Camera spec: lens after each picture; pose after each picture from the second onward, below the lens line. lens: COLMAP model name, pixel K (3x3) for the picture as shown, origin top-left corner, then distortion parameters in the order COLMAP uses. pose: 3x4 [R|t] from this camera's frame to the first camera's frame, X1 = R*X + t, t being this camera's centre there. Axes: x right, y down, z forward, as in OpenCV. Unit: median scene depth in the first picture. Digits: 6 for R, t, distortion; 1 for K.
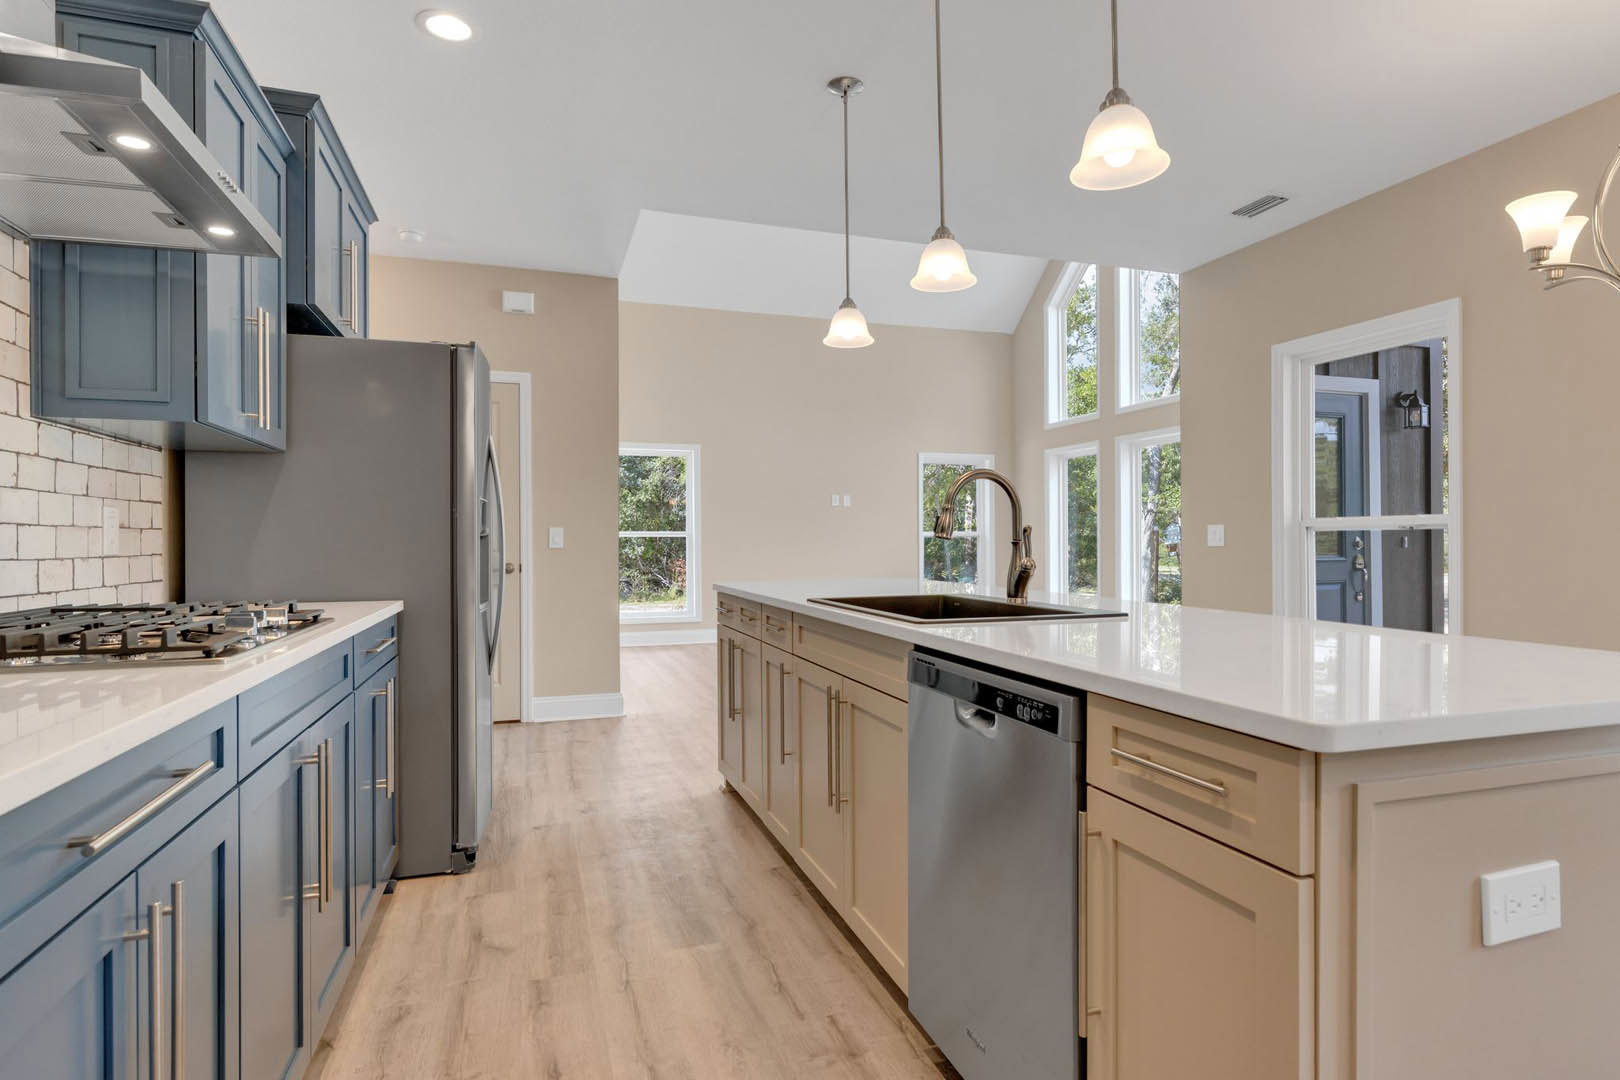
lens RADIAL K [[835.0, 0, 807.9], [0, 835.0, 537.1], [0, 0, 1]] dist [0.001508, 0.000282]
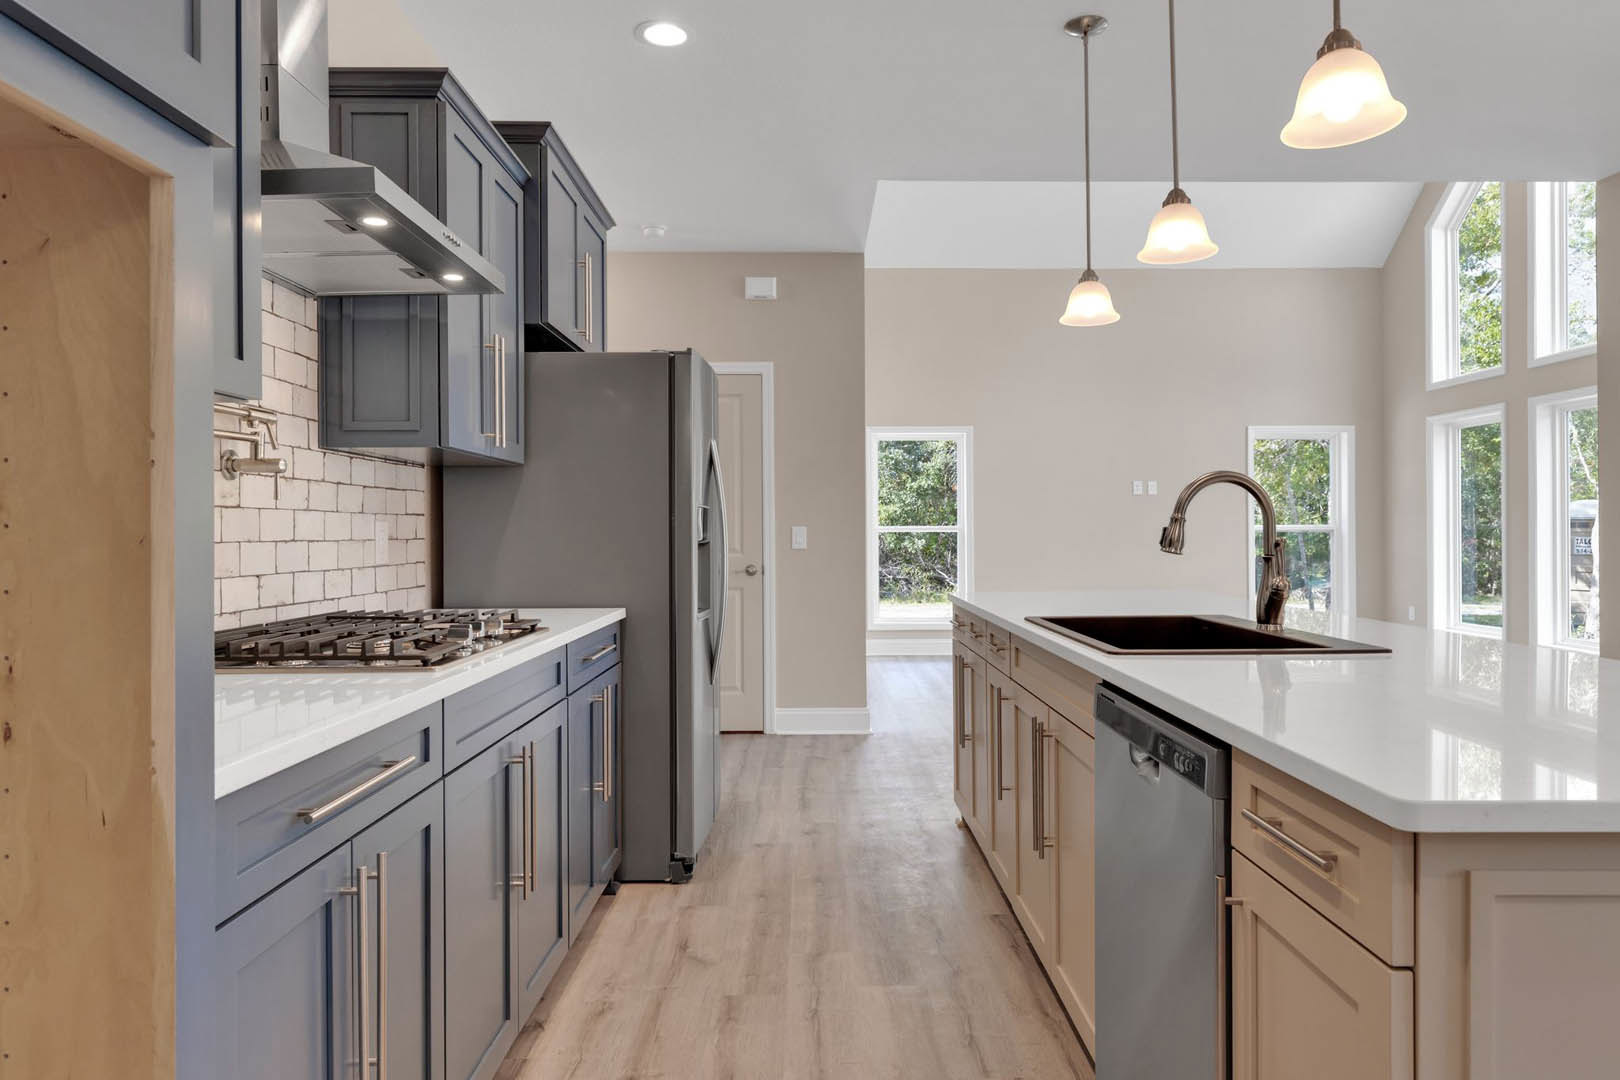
lens RADIAL K [[967.0, 0, 816.1], [0, 967.0, 530.7], [0, 0, 1]] dist [0.005030, -0.000666]
pose [[0.954155, -0.001788, -0.299308, 0.109026], [0.002277, 0.999997, 0.001282, -0.023599], [0.299304, -0.001905, 0.954156, -0.063661]]
